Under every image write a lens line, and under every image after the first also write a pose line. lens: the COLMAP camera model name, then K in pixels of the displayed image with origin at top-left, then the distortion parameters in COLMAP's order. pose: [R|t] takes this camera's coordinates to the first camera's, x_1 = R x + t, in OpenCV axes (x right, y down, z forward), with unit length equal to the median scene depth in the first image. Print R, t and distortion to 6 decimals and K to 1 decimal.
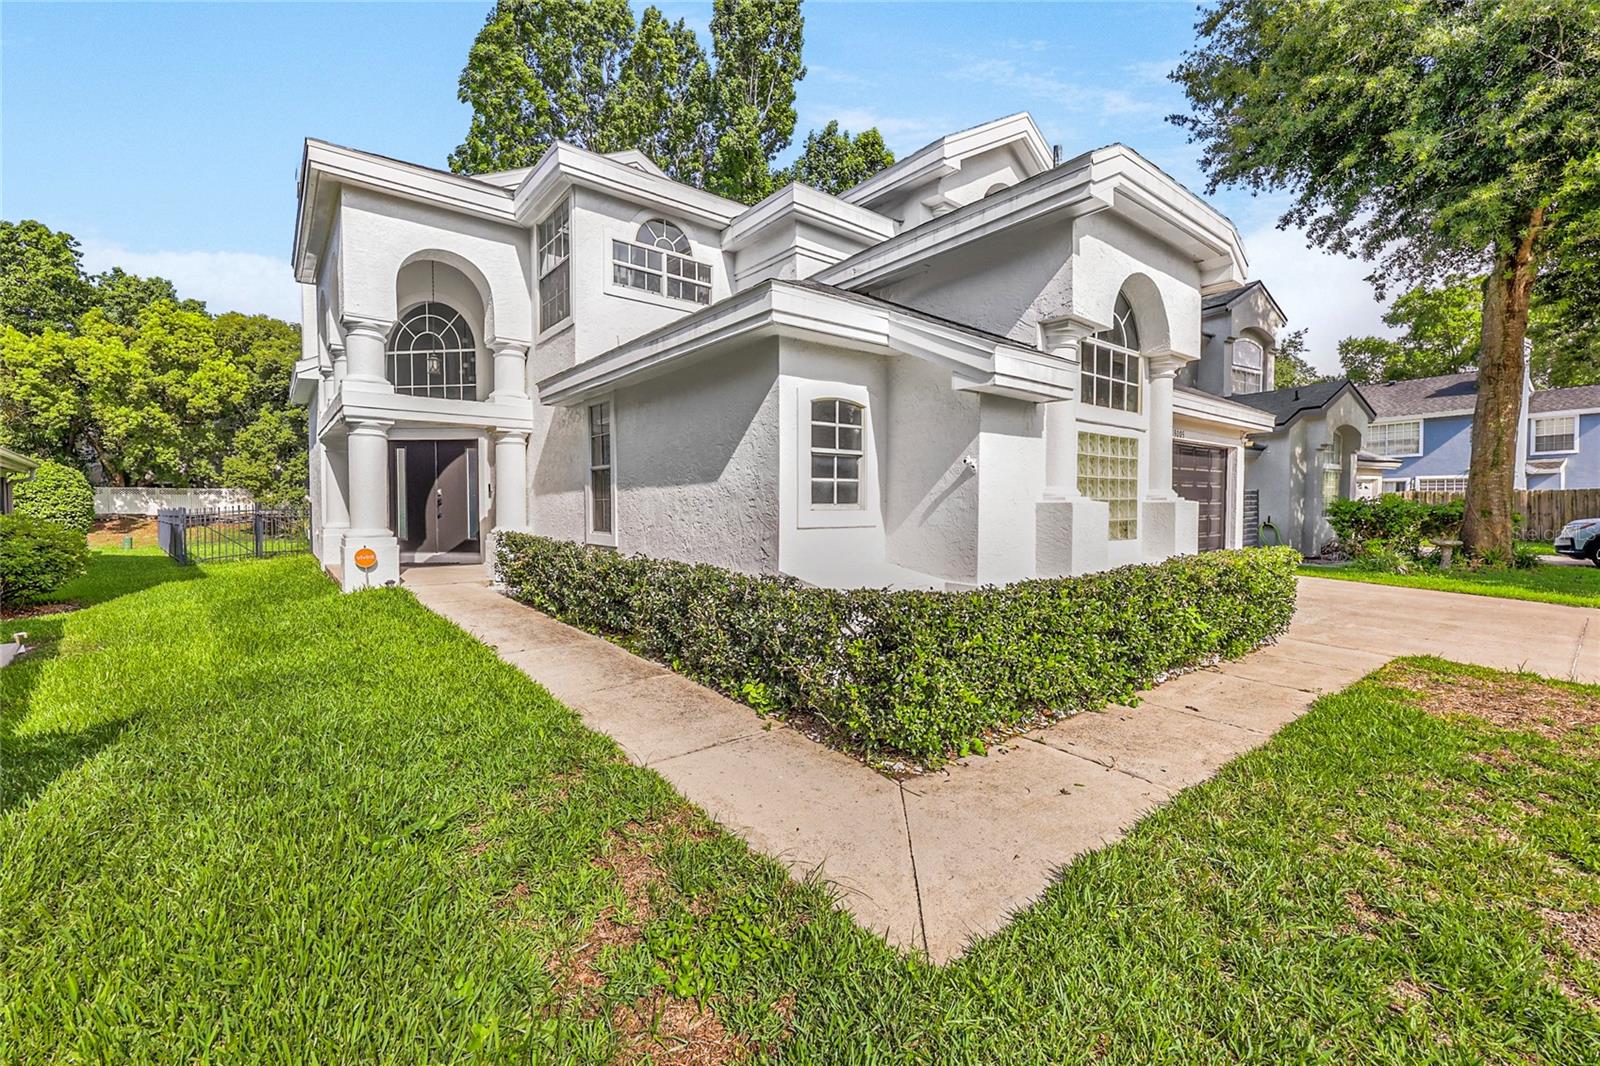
lens RADIAL K [[651.7, 0, 808.0], [0, 651.7, 513.1], [0, 0, 1]] dist [0.000079, 0.000389]
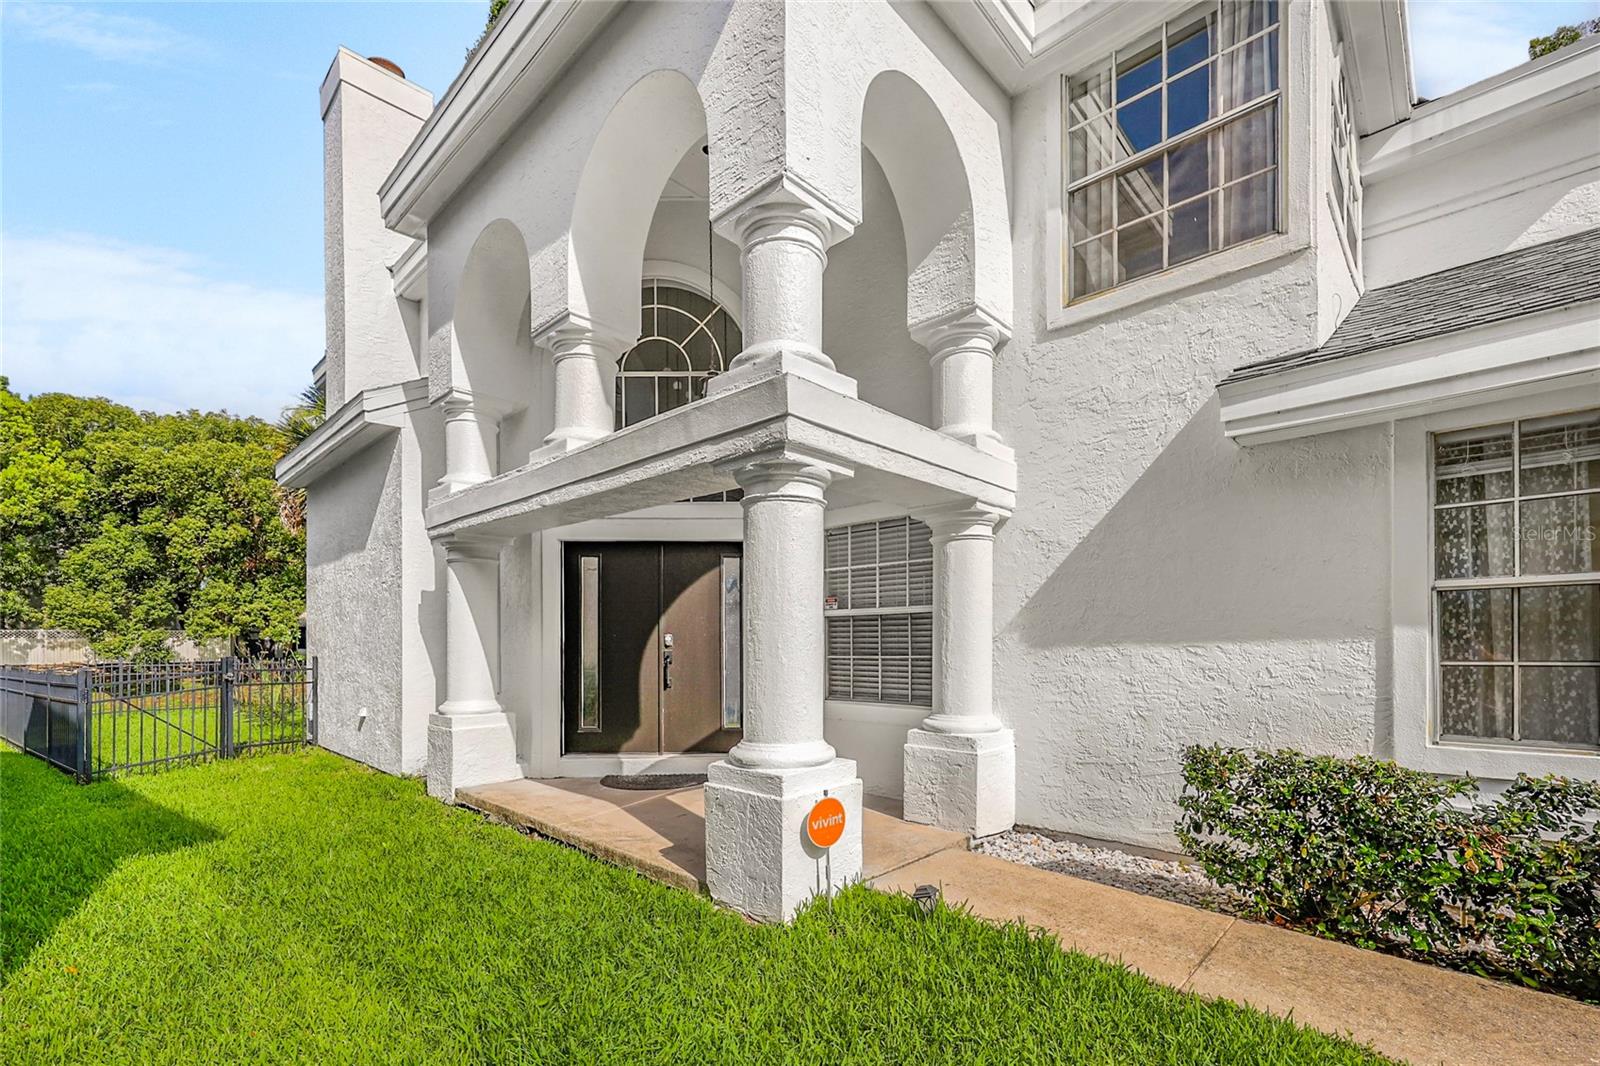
lens RADIAL K [[691.4, 0, 797.7], [0, 691.4, 628.4], [0, 0, 1]] dist [0.002704, 0.000215]
pose [[0.992067, -0.003767, 0.125654, -0.187748], [0.008069, 0.999398, -0.033744, -0.007549], [-0.125451, 0.034490, 0.991500, 0.152387]]
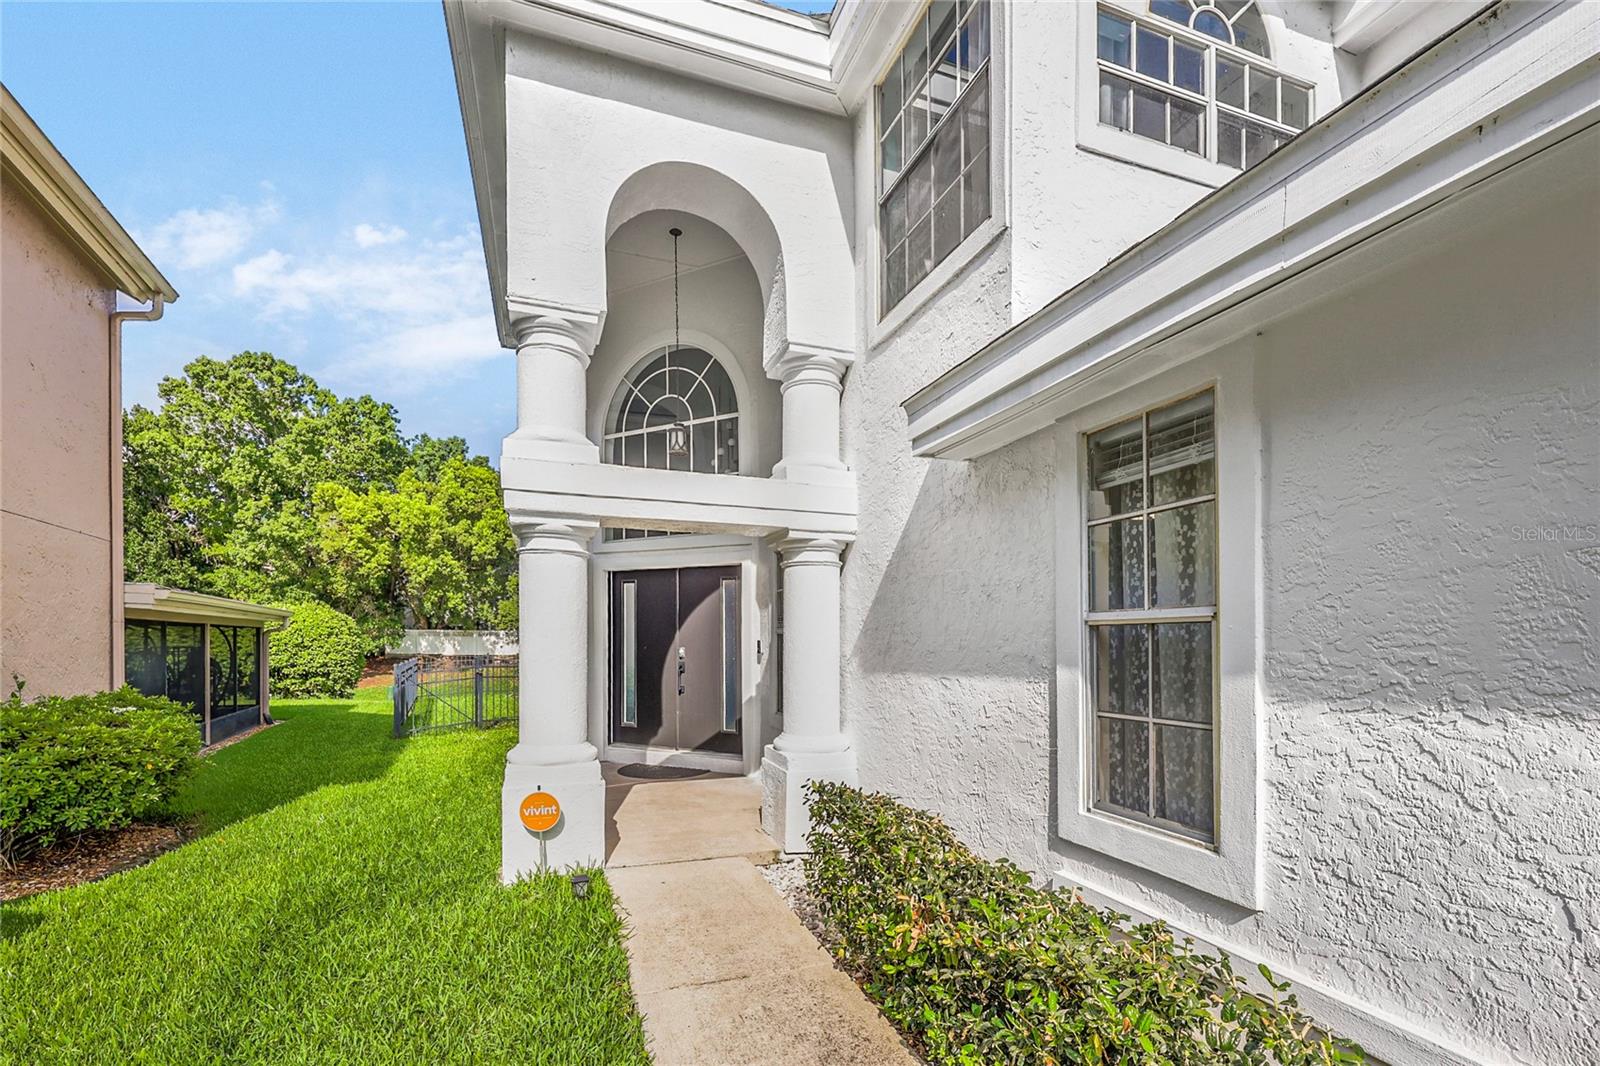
lens RADIAL K [[685.8, 0, 791.1], [0, 685.8, 635.4], [0, 0, 1]] dist [0.001119, 0.000158]
pose [[0.937507, 0.001131, -0.347965, -0.085557], [-0.009197, 0.999726, -0.021528, -0.012412], [0.347845, 0.023383, 0.937260, 0.150931]]
